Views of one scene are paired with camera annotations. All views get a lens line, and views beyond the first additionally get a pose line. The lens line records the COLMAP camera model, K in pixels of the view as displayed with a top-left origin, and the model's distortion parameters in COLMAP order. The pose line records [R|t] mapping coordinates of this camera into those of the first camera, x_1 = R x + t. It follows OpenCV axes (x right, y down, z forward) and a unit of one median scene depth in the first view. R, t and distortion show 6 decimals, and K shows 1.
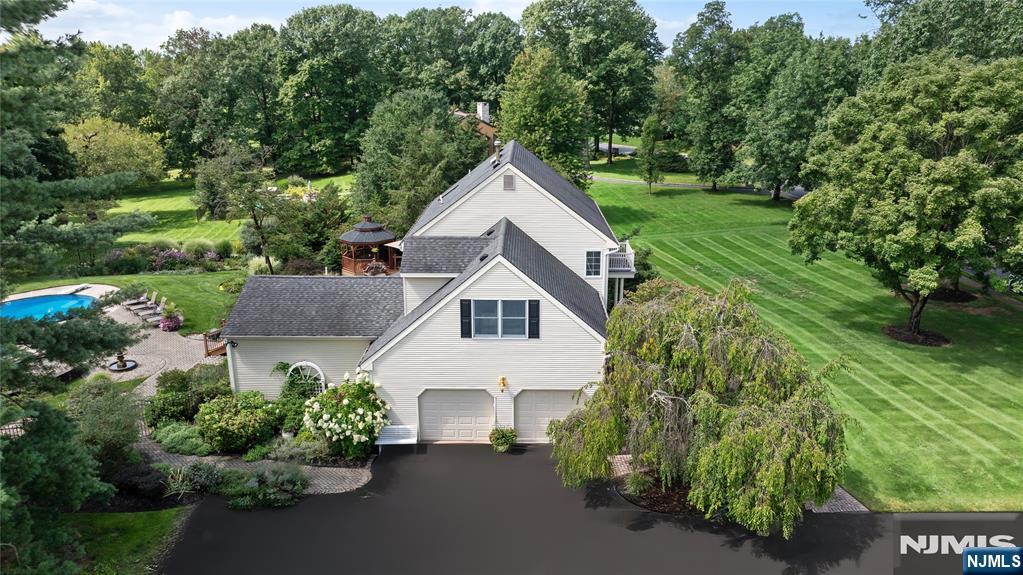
lens RADIAL K [[701.6, 0, 513.0], [0, 701.6, 286.9], [0, 0, 1]] dist [-0.025758, 0.003646]
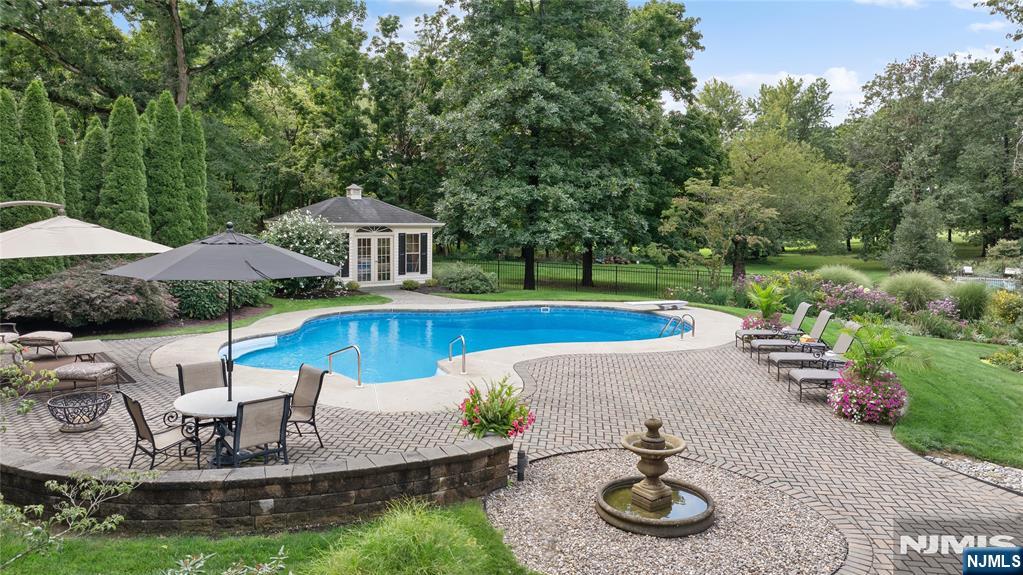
lens RADIAL K [[701.6, 0, 512.5], [0, 701.6, 286.1], [0, 0, 1]] dist [-0.025758, 0.003646]
pose [[0.634786, 0.075739, -0.768967, -0.345516], [-0.225455, 0.970035, -0.090570, 0.062420], [0.739065, 0.230860, 0.632840, 0.660017]]
